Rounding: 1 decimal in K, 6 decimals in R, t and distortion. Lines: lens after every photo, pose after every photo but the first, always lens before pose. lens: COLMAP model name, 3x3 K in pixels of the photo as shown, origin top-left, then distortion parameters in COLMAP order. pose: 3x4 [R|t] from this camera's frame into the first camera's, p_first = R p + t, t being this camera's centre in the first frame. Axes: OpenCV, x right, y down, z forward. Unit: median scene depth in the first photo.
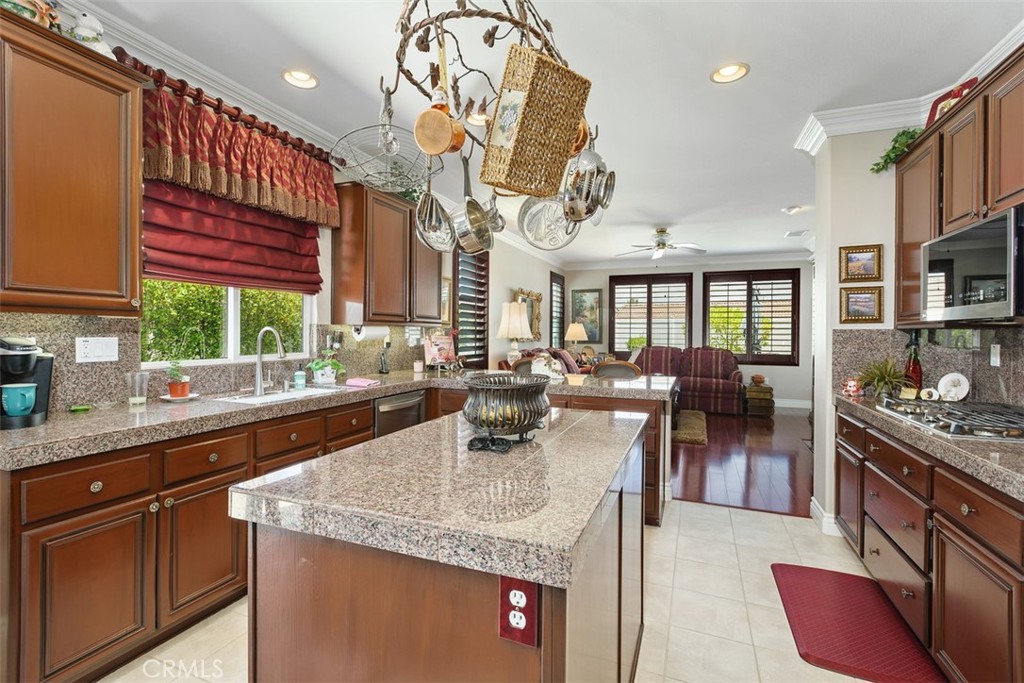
lens RADIAL K [[467.7, 0, 509.3], [0, 467.7, 332.9], [0, 0, 1]] dist [0.000040, -0.000575]
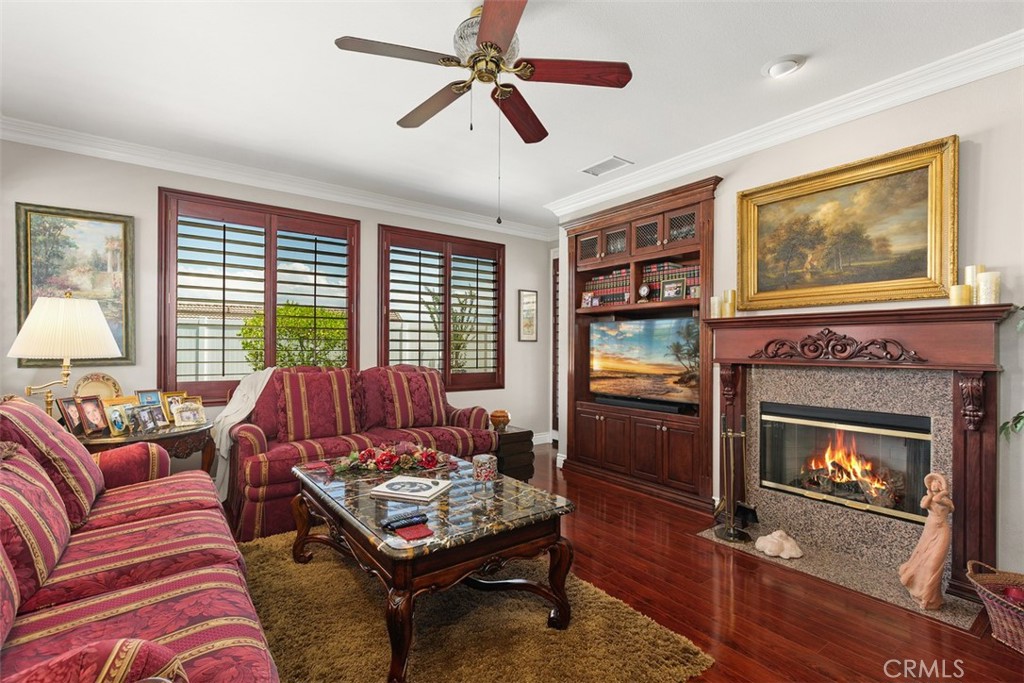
lens RADIAL K [[470.0, 0, 508.4], [0, 470.0, 346.0], [0, 0, 1]] dist [0.001749, 0.000137]
pose [[0.520779, -0.002078, 0.853689, 0.038021], [-0.001947, 0.999992, 0.003621, 0.007205], [-0.853689, -0.003548, 0.520771, 0.628718]]
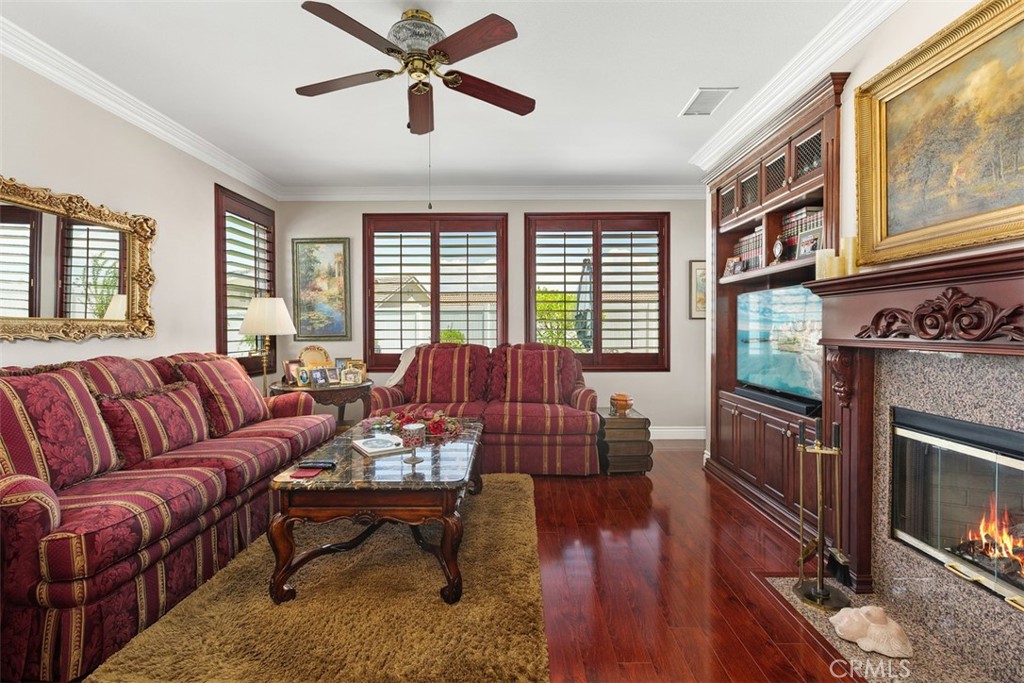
lens RADIAL K [[467.7, 0, 509.3], [0, 467.7, 332.9], [0, 0, 1]] dist [0.000040, -0.000575]
pose [[0.931795, -0.014183, 0.362708, 0.197613], [0.009667, 0.999852, 0.014262, 0.009691], [-0.362856, -0.009783, 0.931794, 0.496929]]
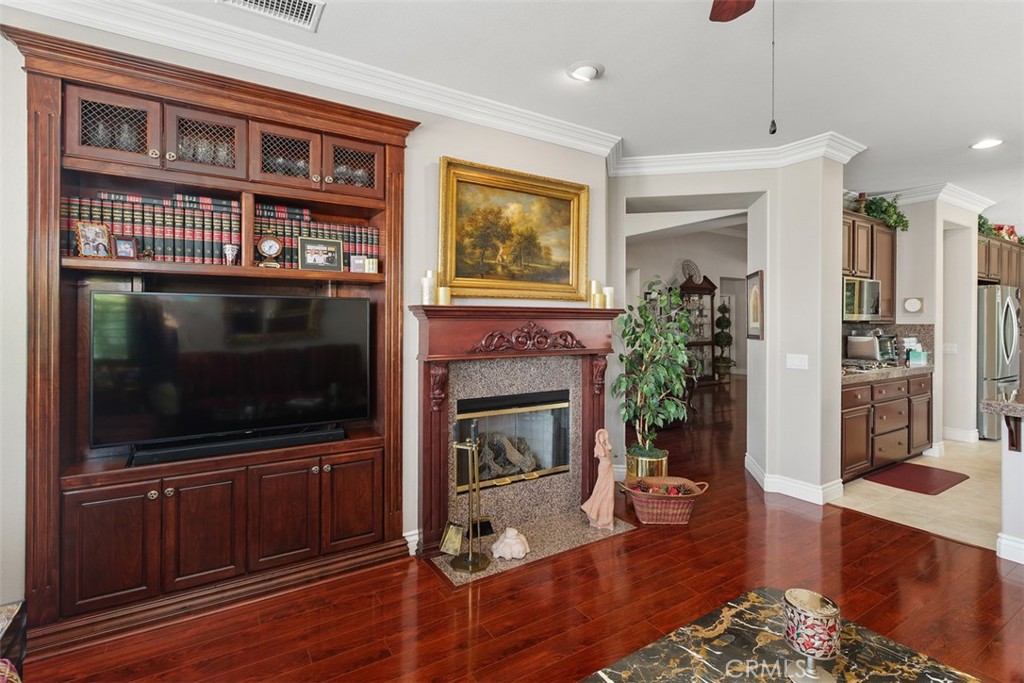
lens RADIAL K [[482.1, 0, 518.5], [0, 482.1, 319.1], [0, 0, 1]] dist [-0.001426, -0.000688]
pose [[-0.816100, -0.010086, 0.577823, 0.233271], [-0.010975, 0.999938, 0.001953, -0.006866], [-0.577807, -0.004748, -0.816160, 0.914926]]
